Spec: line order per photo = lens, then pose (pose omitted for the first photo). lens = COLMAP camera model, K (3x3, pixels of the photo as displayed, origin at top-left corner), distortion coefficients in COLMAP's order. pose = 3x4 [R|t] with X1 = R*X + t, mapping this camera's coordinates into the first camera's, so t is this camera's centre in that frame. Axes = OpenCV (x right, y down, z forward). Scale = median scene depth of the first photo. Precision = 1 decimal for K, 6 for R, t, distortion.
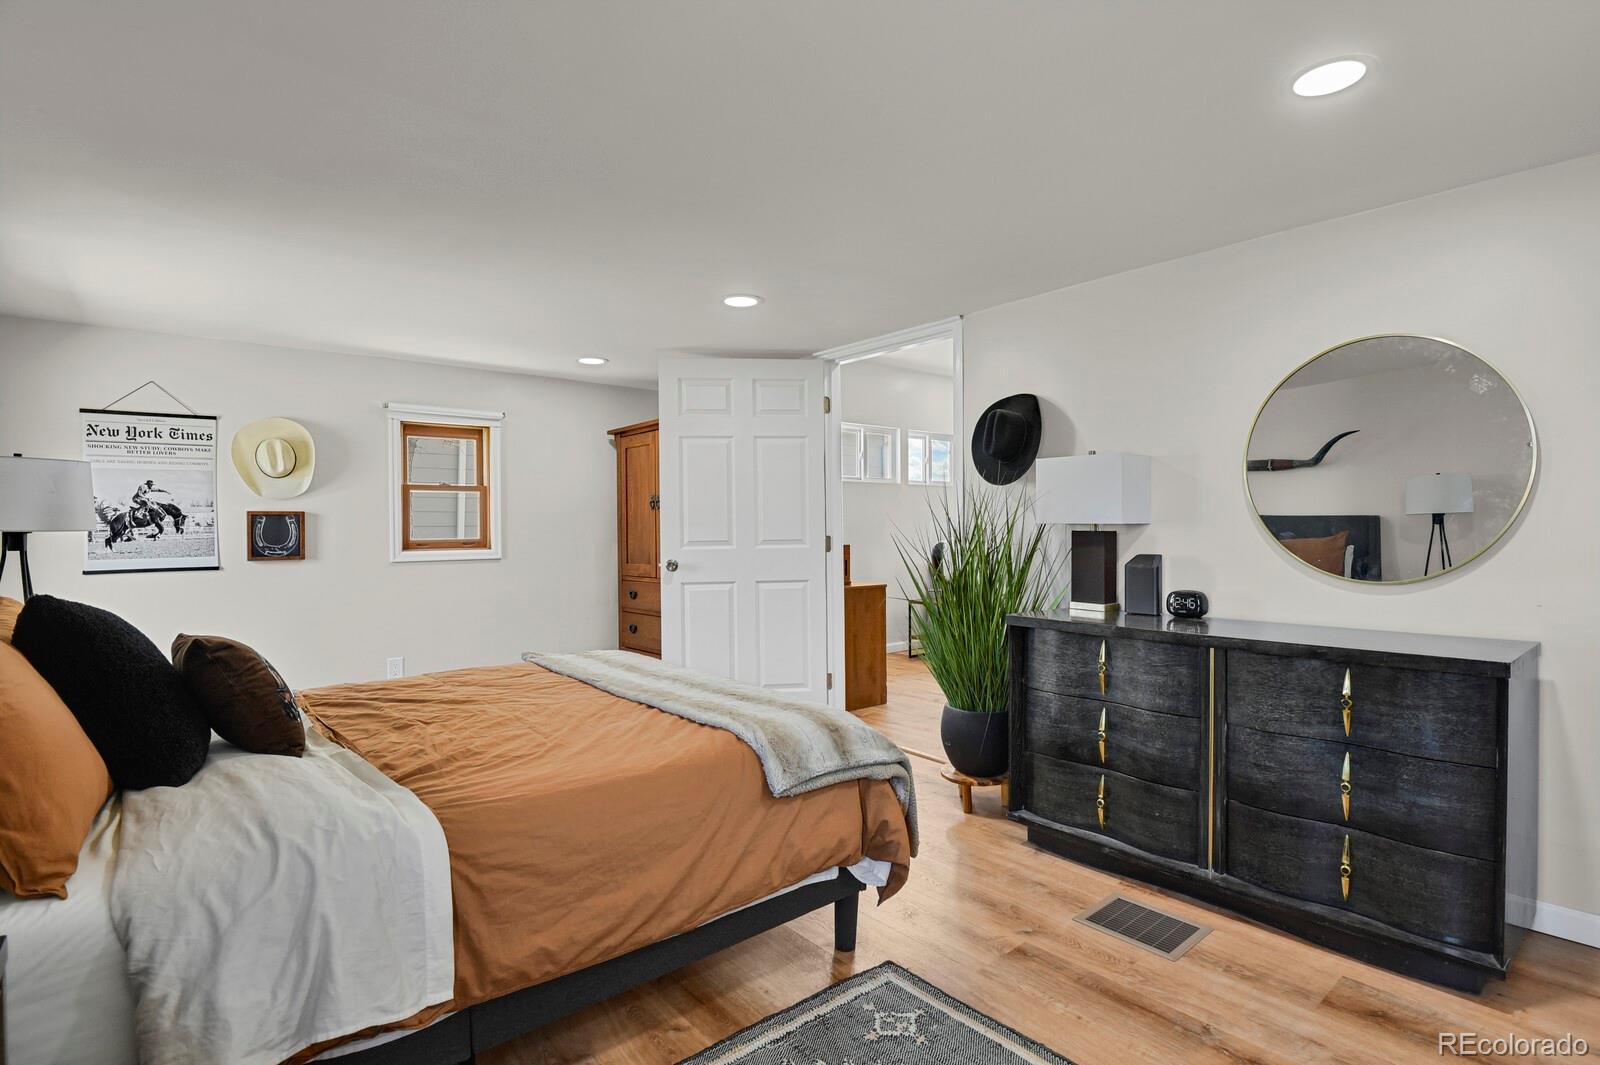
lens RADIAL K [[780.7, 0, 809.1], [0, 780.7, 531.5], [0, 0, 1]] dist [-0.020717, -0.006688]
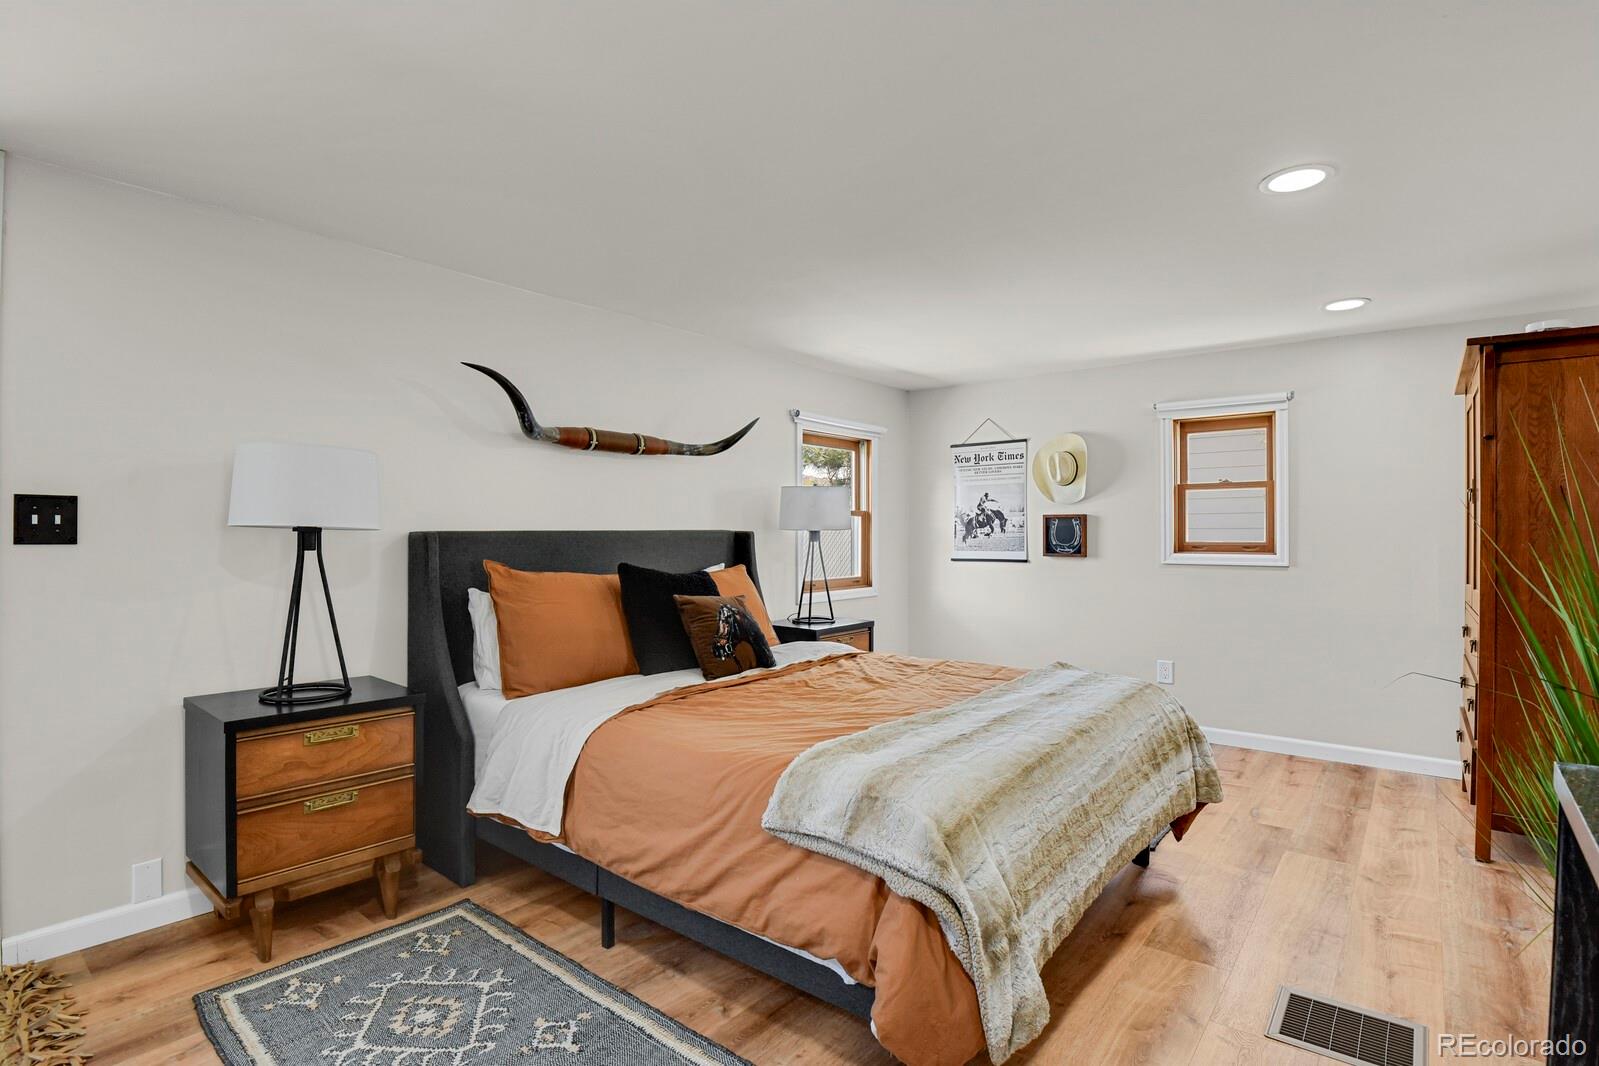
lens RADIAL K [[780.2, 0, 808.6], [0, 780.2, 532.0], [0, 0, 1]] dist [-0.020717, -0.006688]
pose [[0.195806, 0.007592, -0.980613, 0.396915], [-0.007815, 0.999950, 0.006181, -0.004234], [0.980612, 0.006453, 0.195856, 0.411207]]
